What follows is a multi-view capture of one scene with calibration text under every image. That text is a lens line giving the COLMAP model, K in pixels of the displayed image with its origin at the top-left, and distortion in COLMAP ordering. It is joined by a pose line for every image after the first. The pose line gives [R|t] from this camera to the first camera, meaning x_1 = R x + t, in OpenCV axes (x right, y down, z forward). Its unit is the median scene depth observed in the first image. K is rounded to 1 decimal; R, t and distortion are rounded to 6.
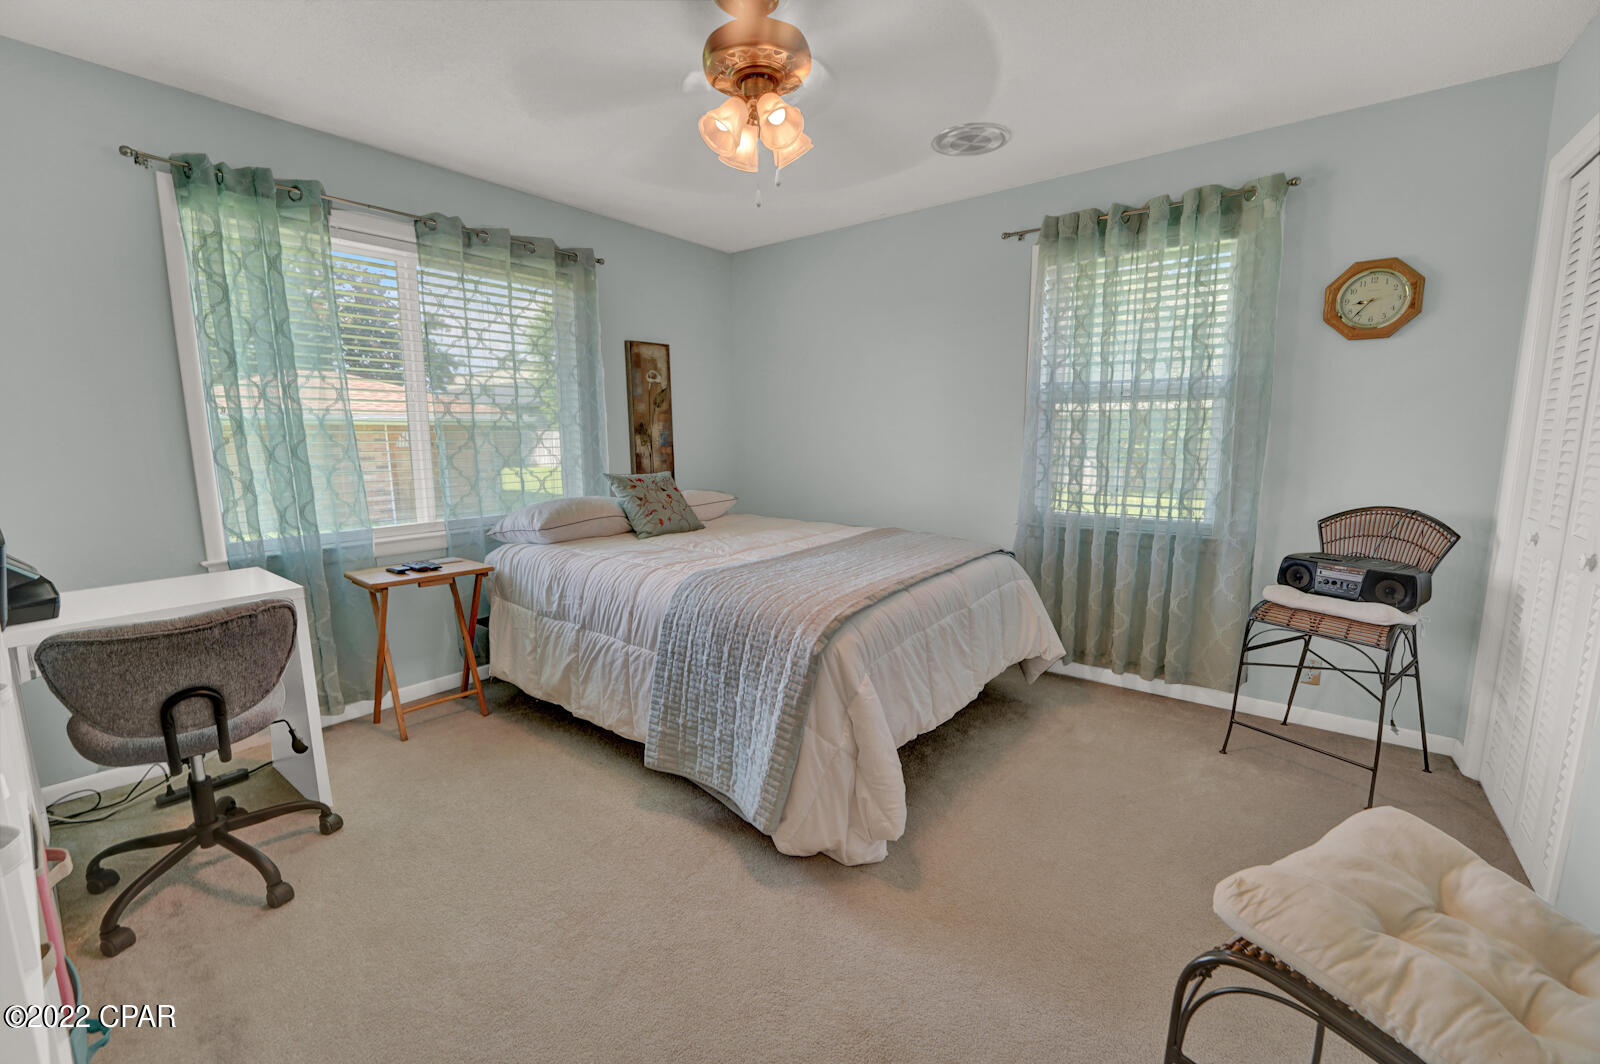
lens RADIAL K [[648.6, 0, 793.4], [0, 648.6, 530.0], [0, 0, 1]] dist [-0.028451, 0.000861]
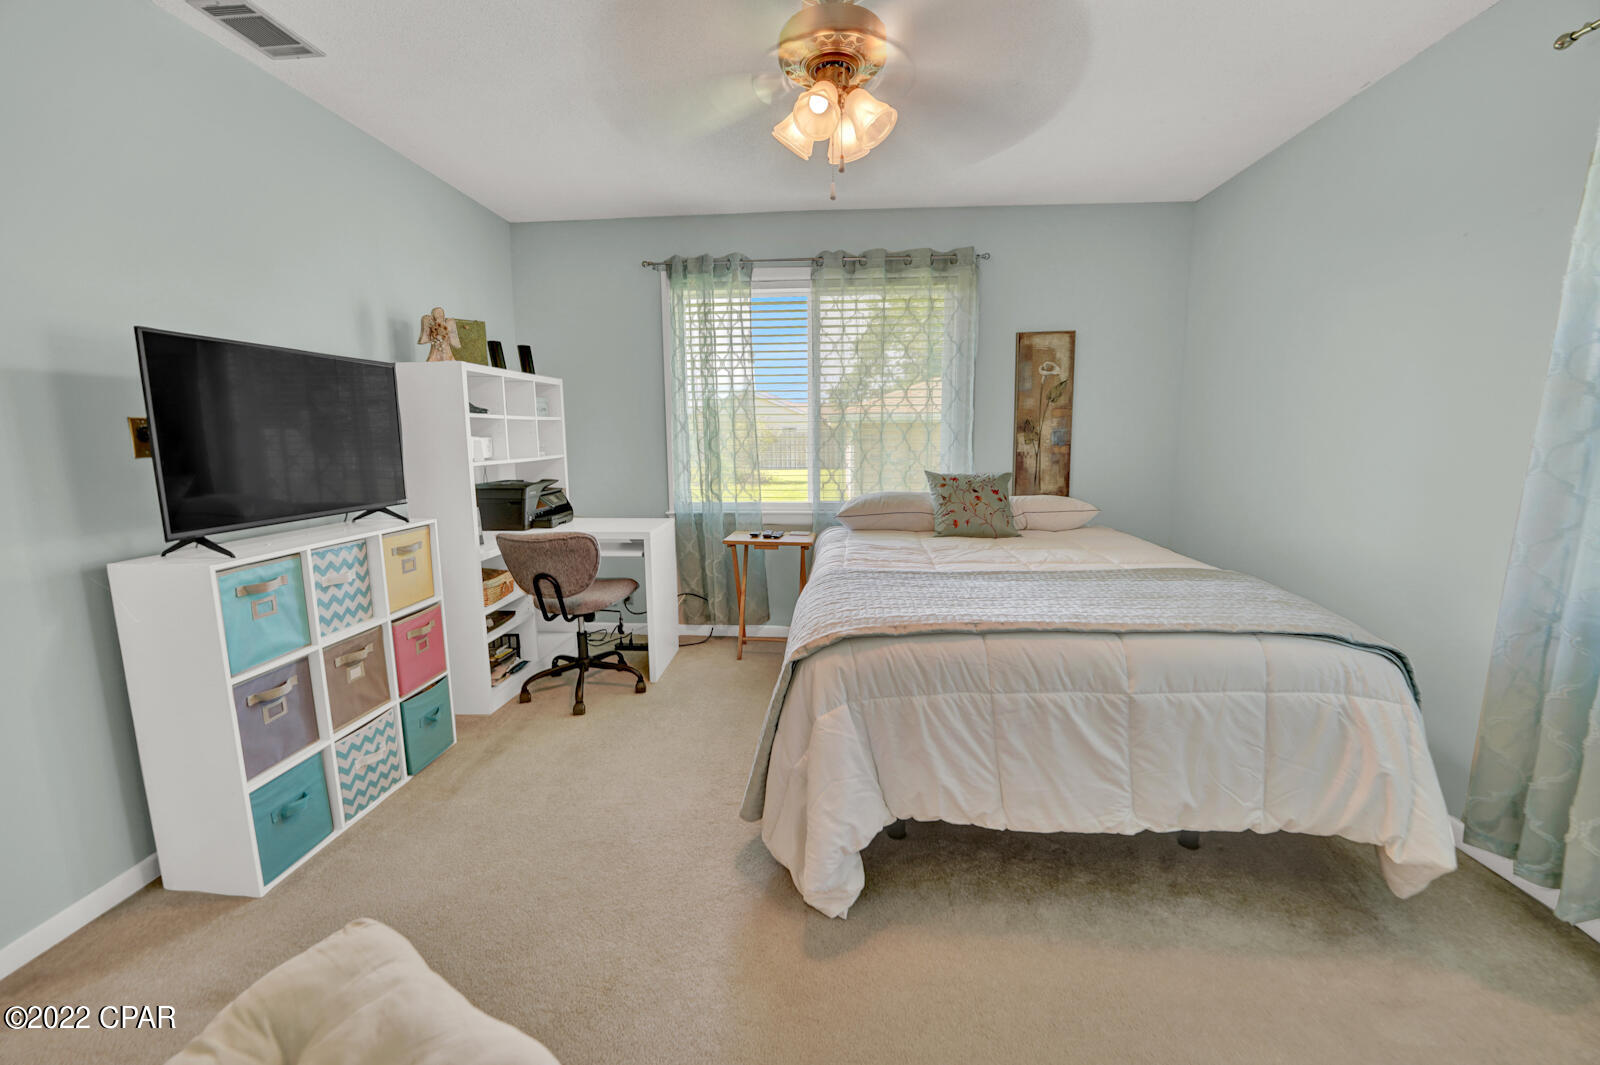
lens RADIAL K [[648.6, 0, 791.4], [0, 648.6, 535.8], [0, 0, 1]] dist [-0.028451, 0.000861]
pose [[0.554159, 0.128790, -0.822387, 0.470619], [-0.116899, 0.990209, 0.076300, -0.040619], [0.824162, 0.053853, 0.563788, 0.265962]]
